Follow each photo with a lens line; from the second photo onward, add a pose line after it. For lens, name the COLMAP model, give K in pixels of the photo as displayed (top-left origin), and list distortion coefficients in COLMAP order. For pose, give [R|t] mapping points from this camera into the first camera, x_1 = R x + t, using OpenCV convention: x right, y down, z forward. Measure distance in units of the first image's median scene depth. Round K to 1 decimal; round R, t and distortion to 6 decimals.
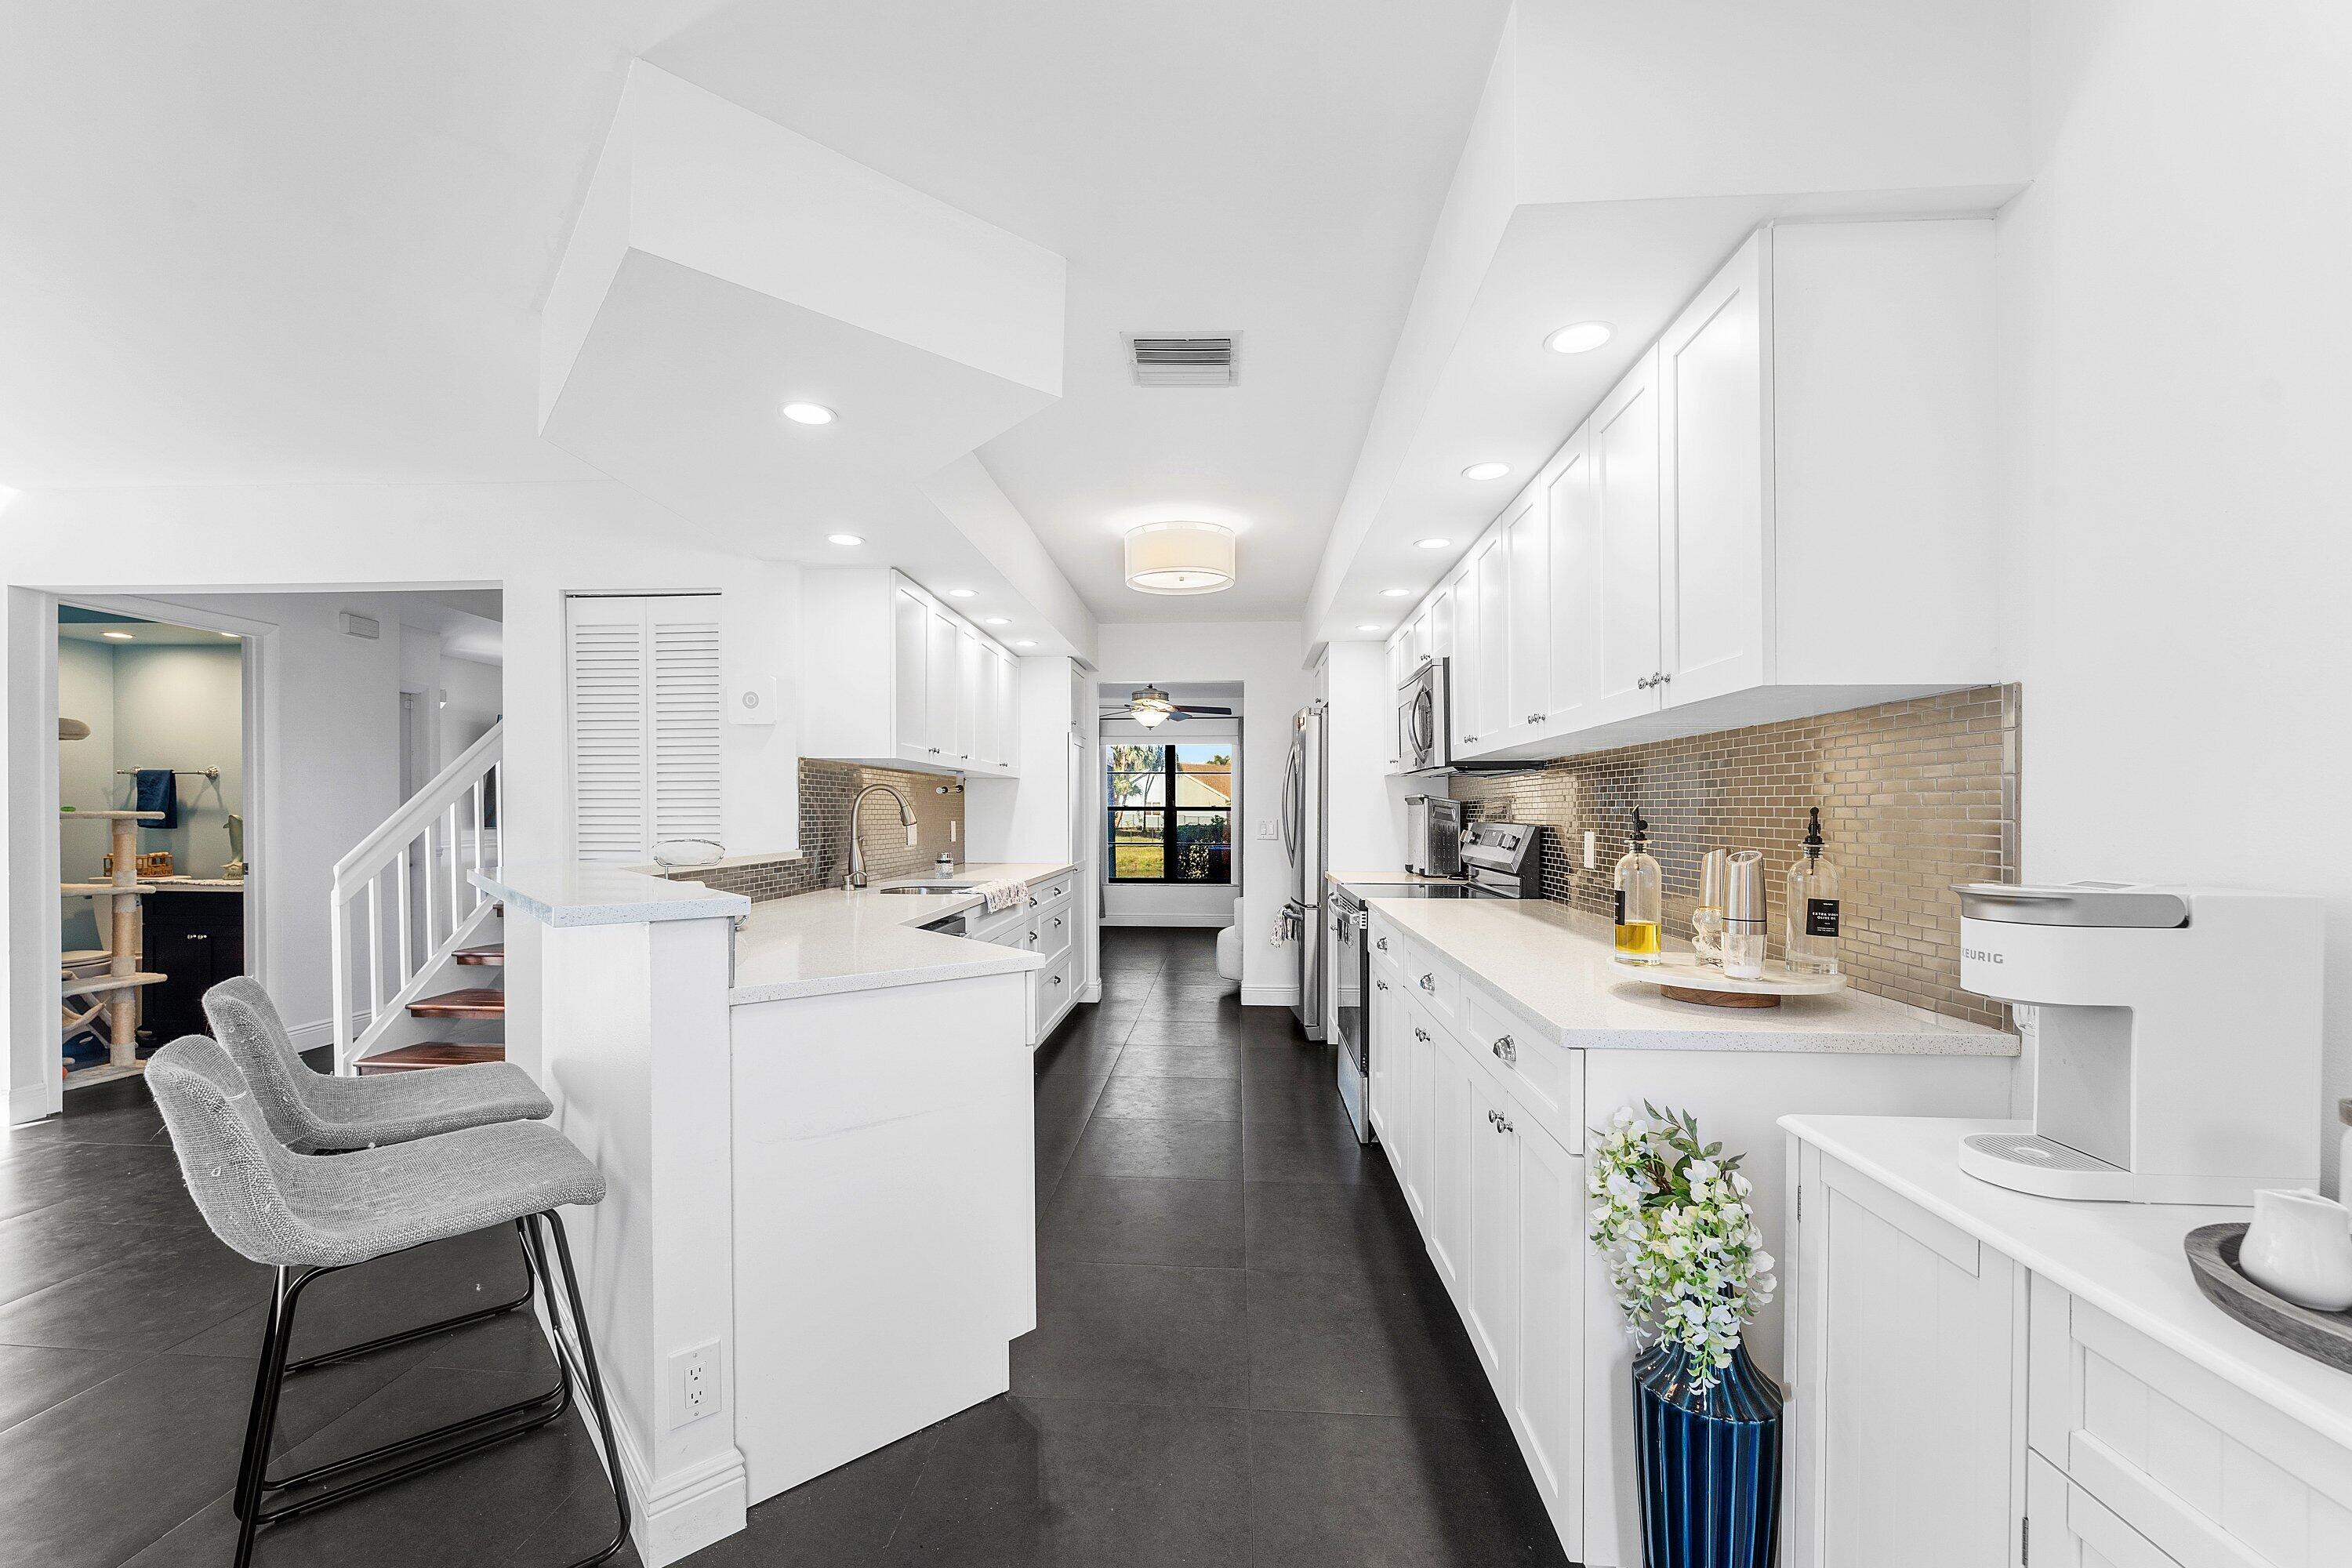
lens RADIAL K [[971.9, 0, 1182.1], [0, 971.9, 826.6], [0, 0, 1]] dist [0.000867, -0.000225]
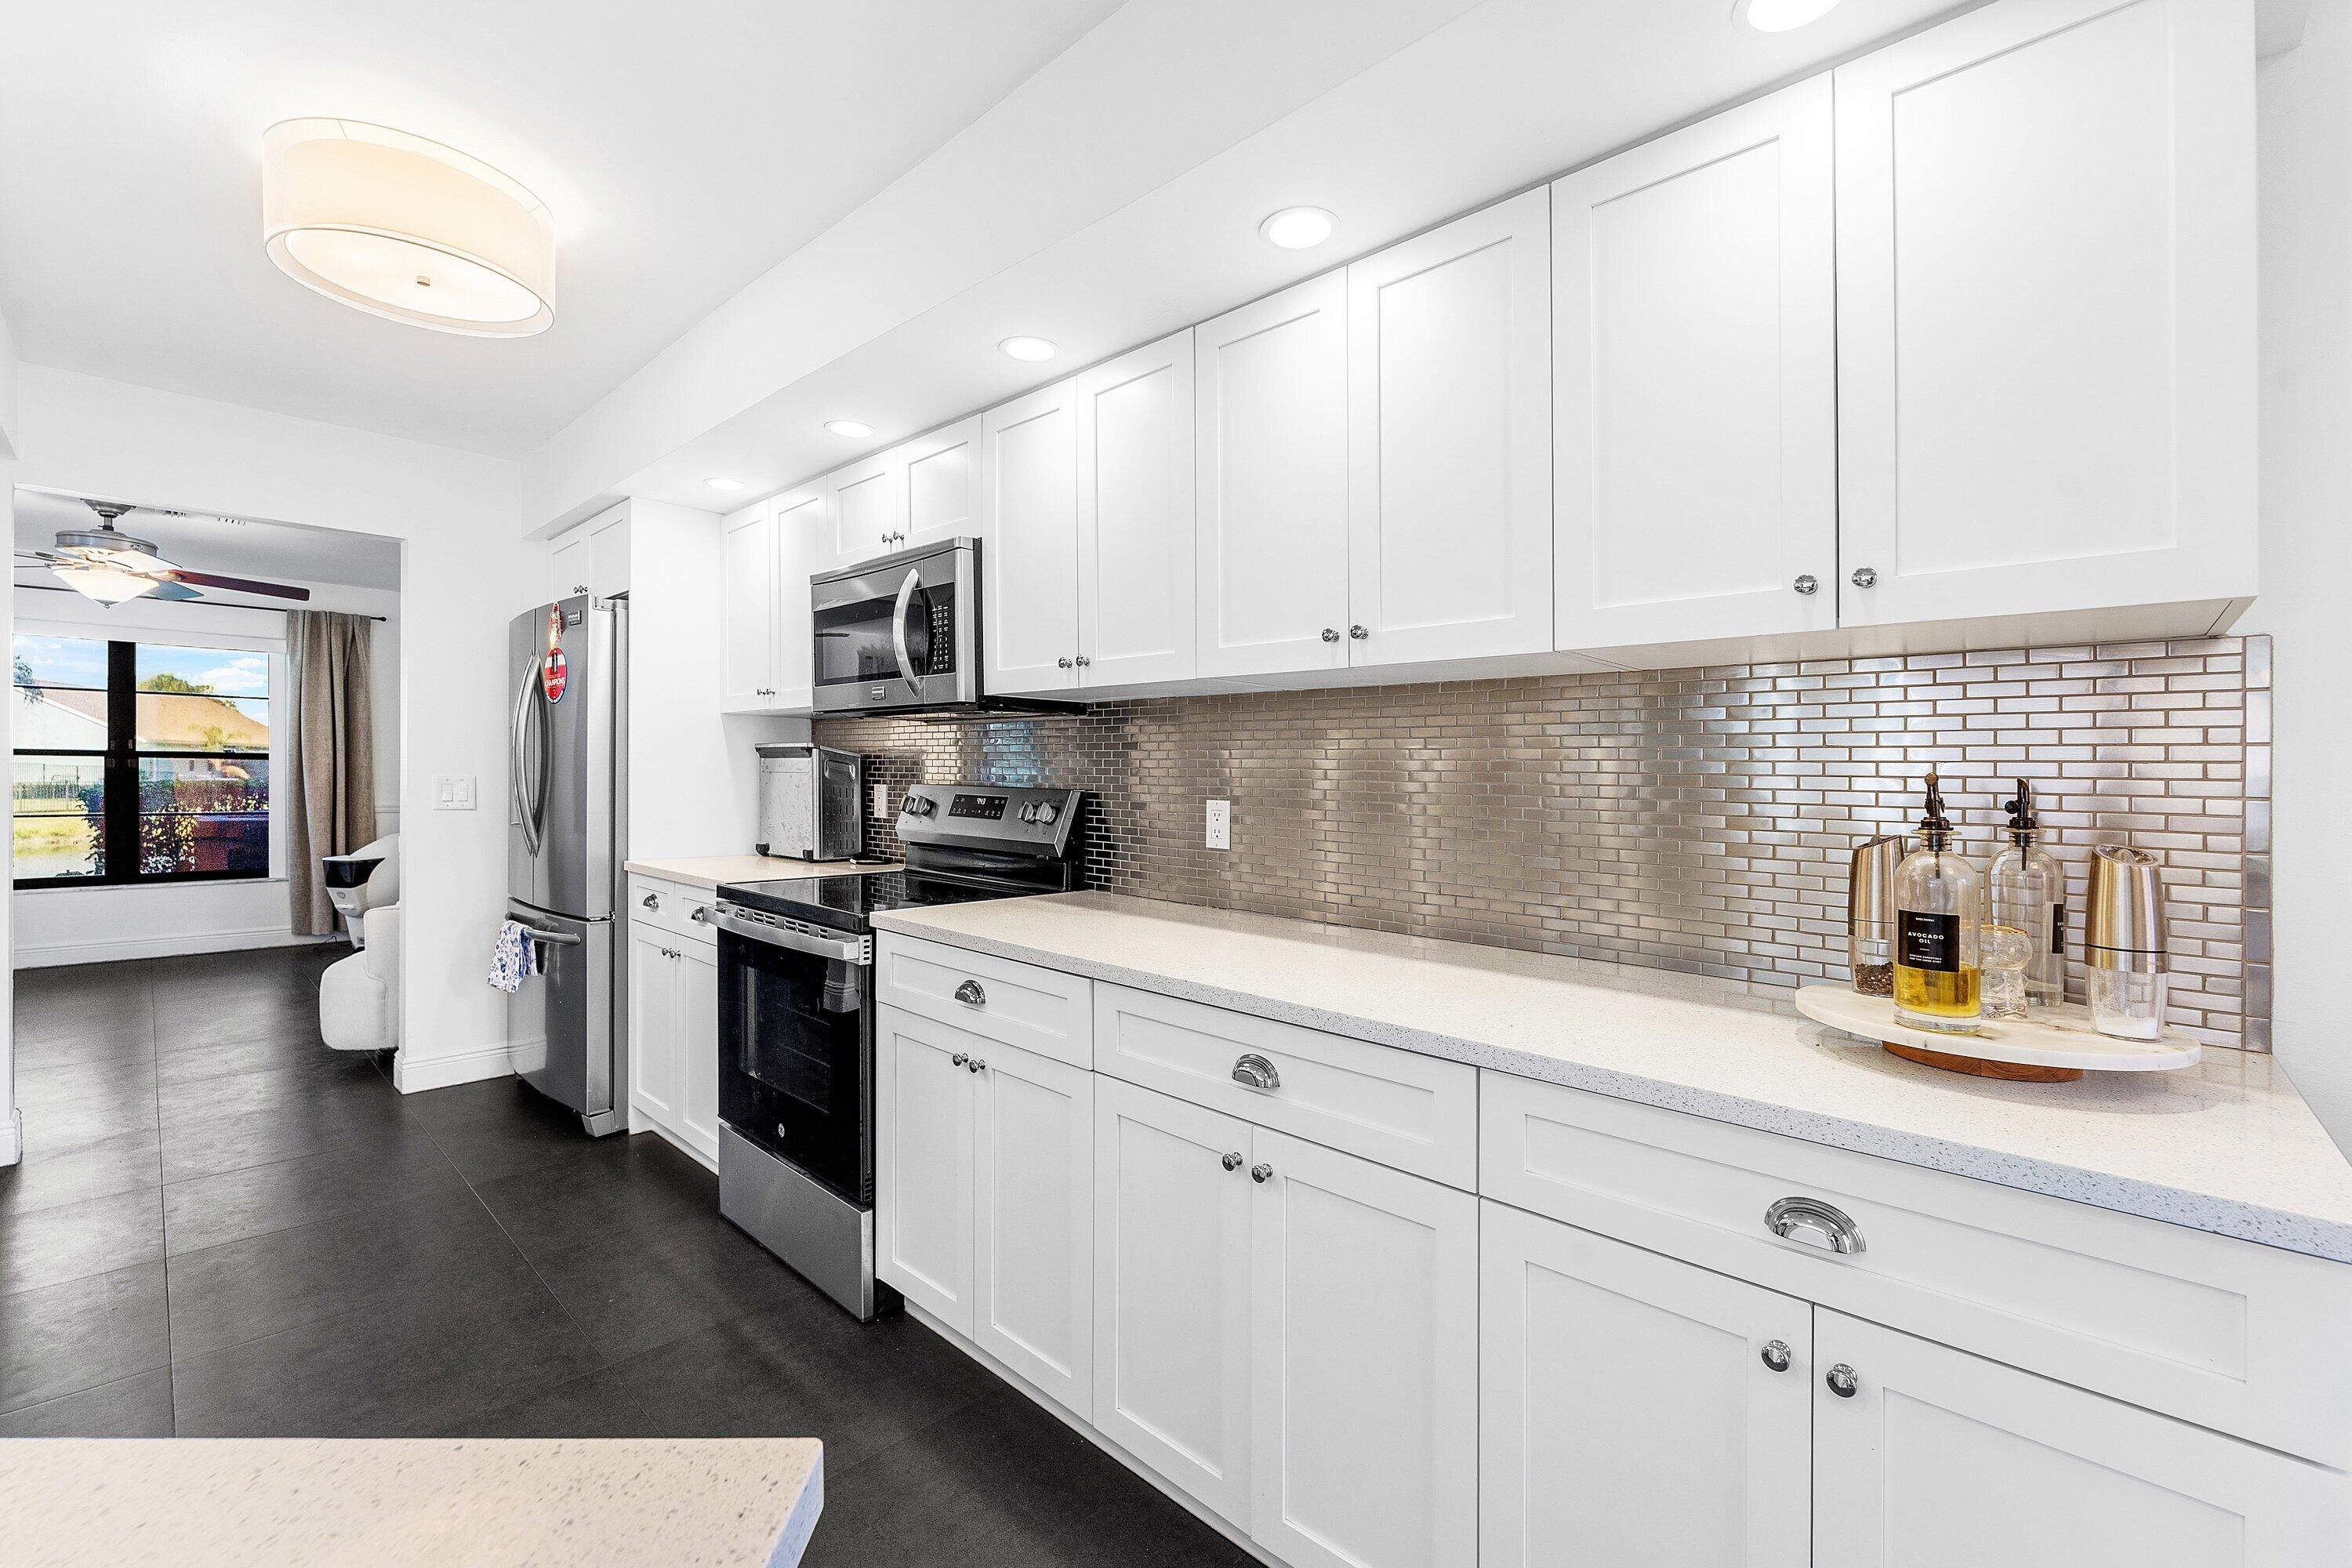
lens RADIAL K [[971.9, 0, 1174.0], [0, 971.9, 782.6], [0, 0, 1]] dist [0.000867, -0.000225]
pose [[0.645301, 0.000178, 0.763928, -0.105747], [-0.001580, 0.999998, 0.001102, -0.005657], [-0.763927, -0.001918, 0.645300, 0.329991]]
